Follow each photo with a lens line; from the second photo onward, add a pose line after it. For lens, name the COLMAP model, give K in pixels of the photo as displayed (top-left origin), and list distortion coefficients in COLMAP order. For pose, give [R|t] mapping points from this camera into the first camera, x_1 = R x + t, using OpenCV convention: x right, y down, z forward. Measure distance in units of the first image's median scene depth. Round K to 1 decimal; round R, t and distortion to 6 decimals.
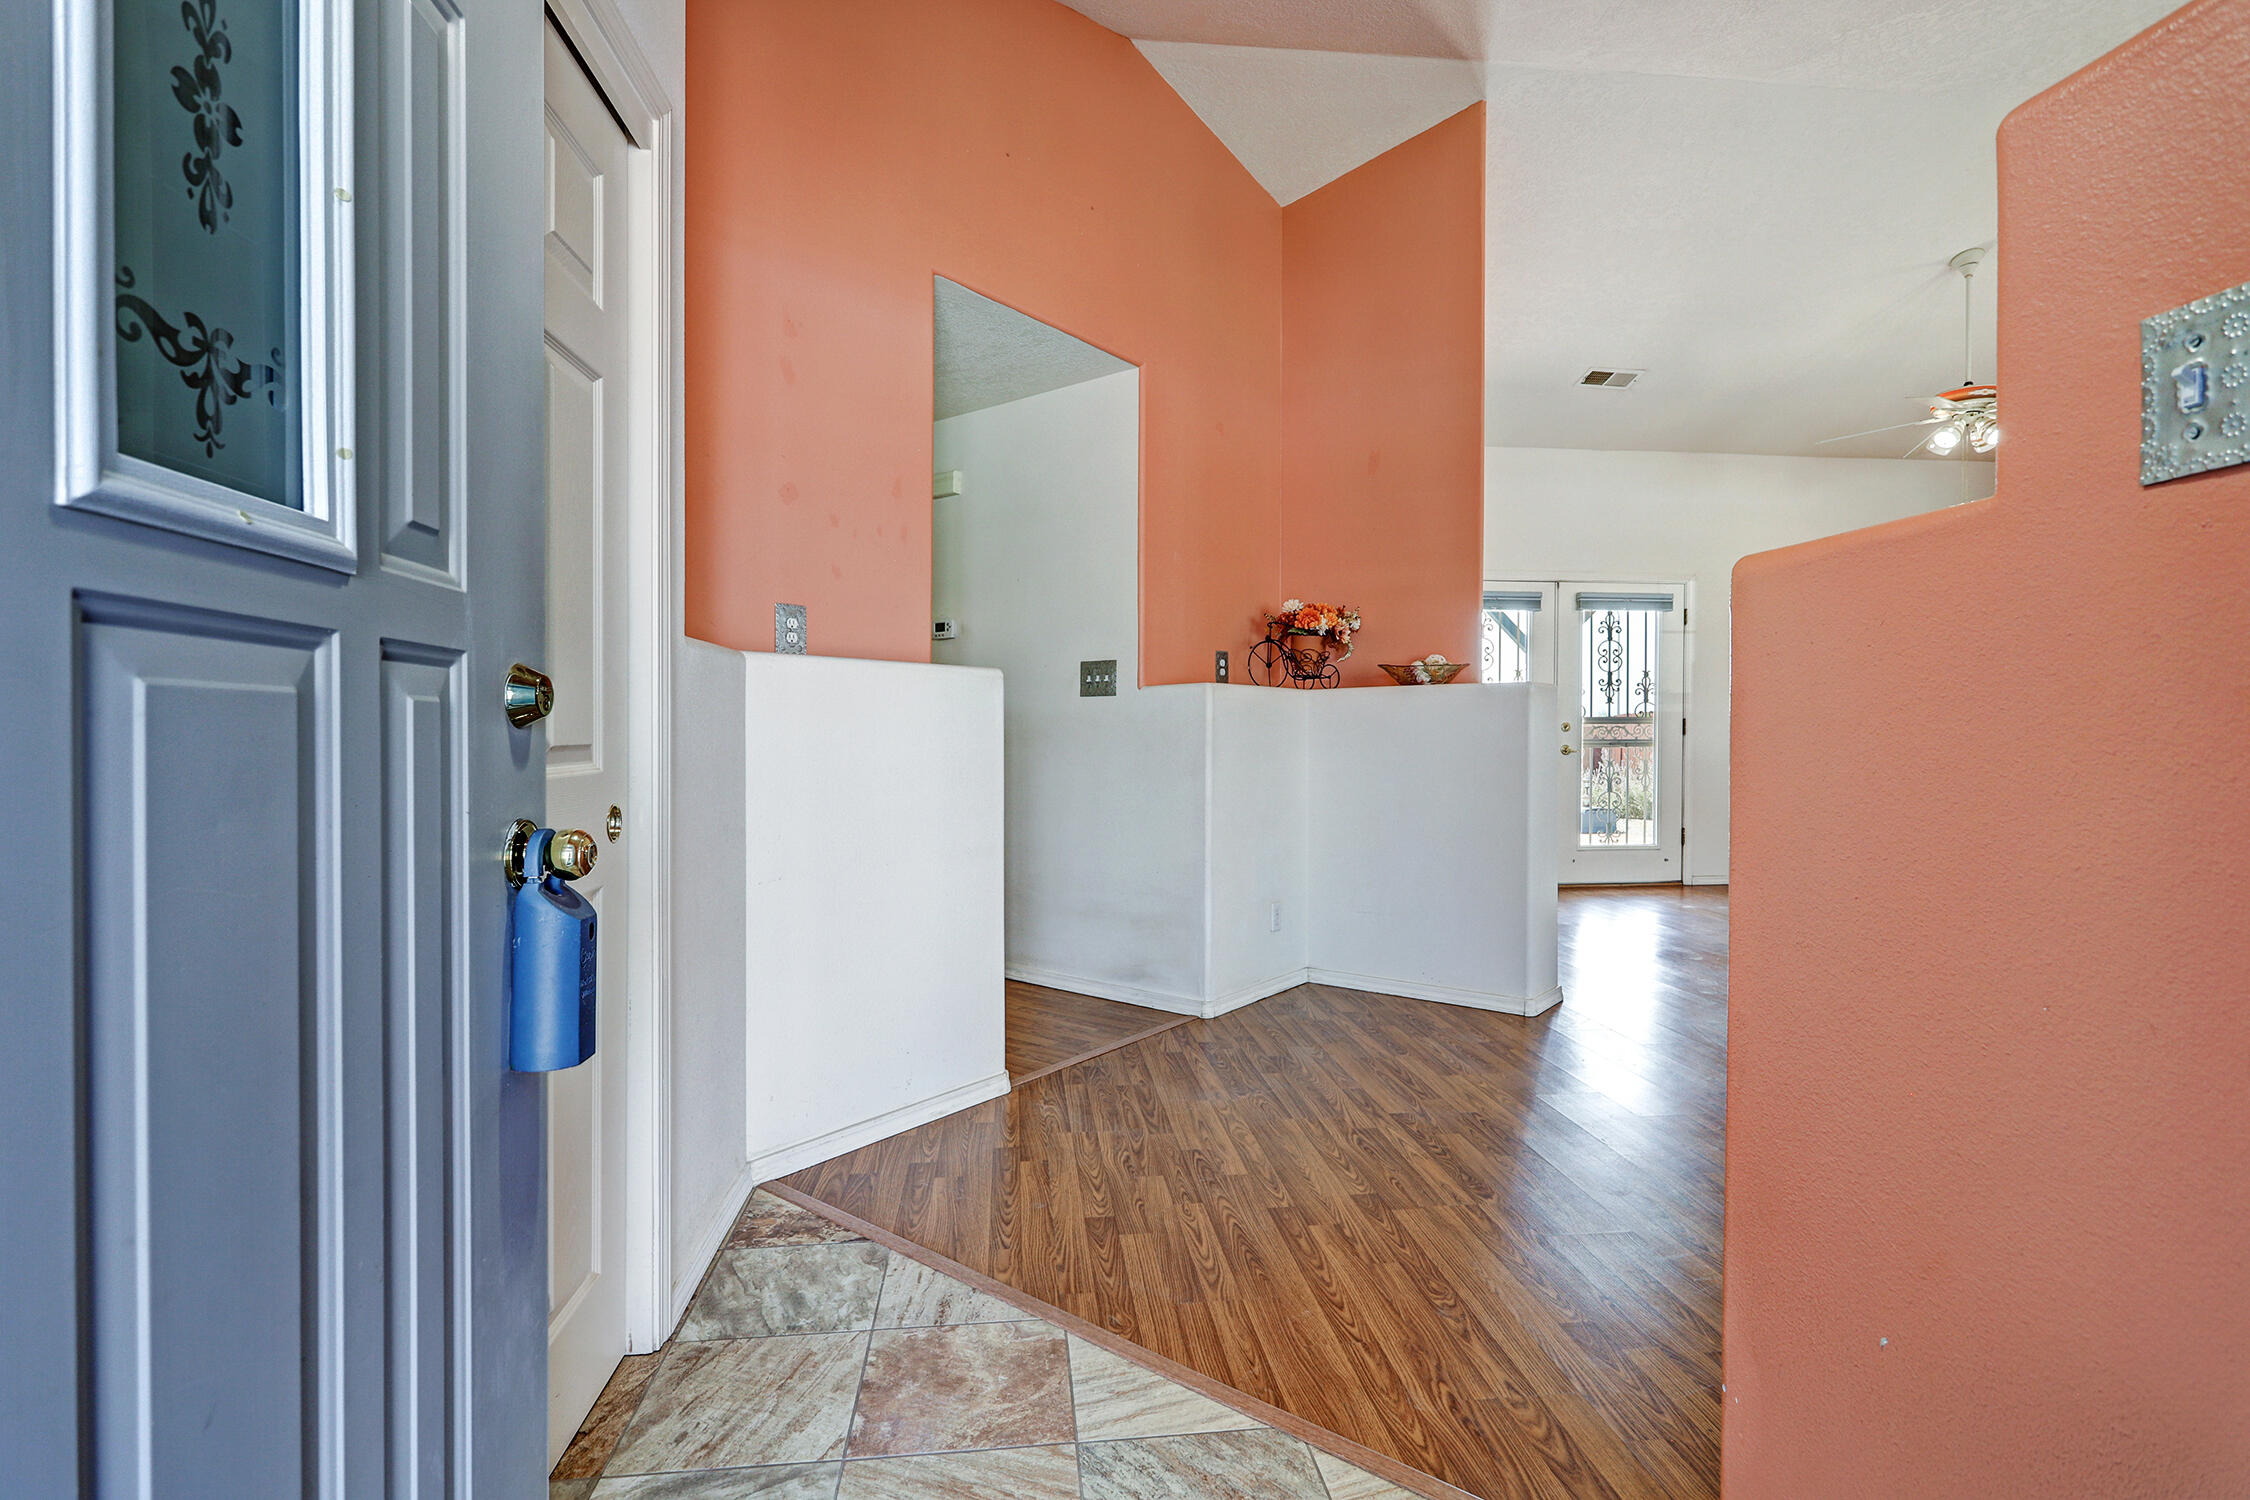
lens RADIAL K [[1068.6, 0, 1124.4], [0, 1068.6, 746.1], [0, 0, 1]] dist [-0.003938, 0.000951]
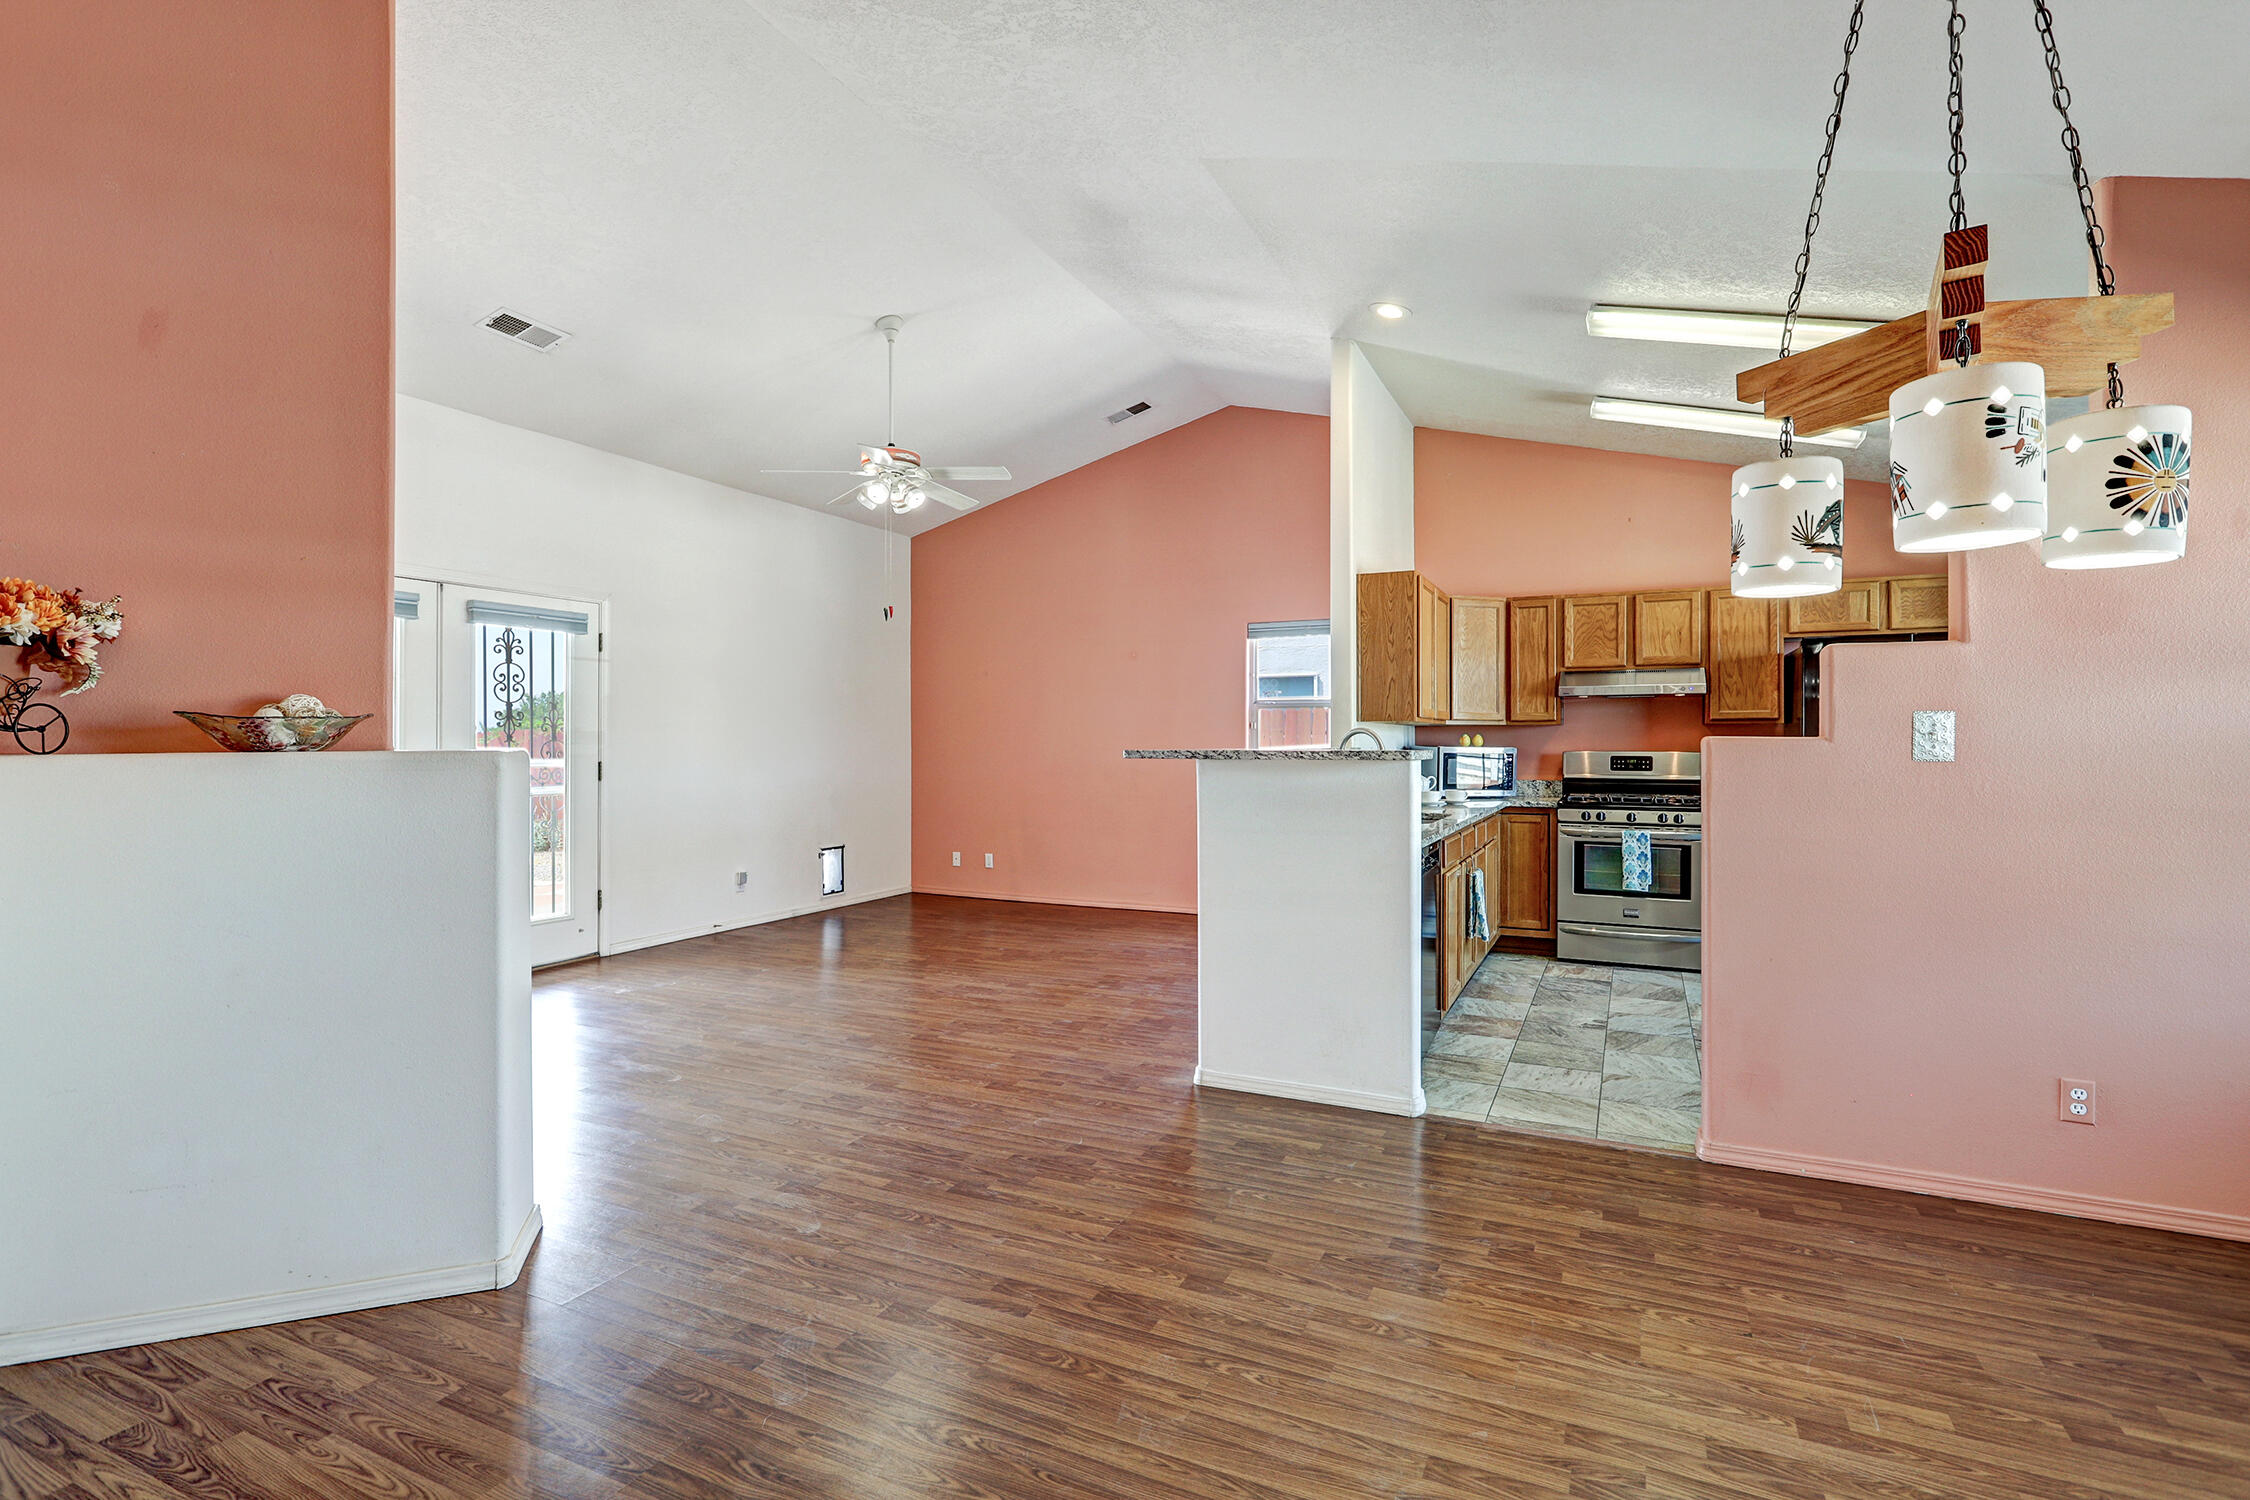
lens RADIAL K [[1068.6, 0, 1123.4], [0, 1068.6, 746.7], [0, 0, 1]] dist [-0.003938, 0.000951]
pose [[0.531038, -0.002371, 0.847345, 0.028173], [0.008158, 0.999964, -0.002314, -0.036468], [-0.847309, 0.008142, 0.531038, 0.221620]]
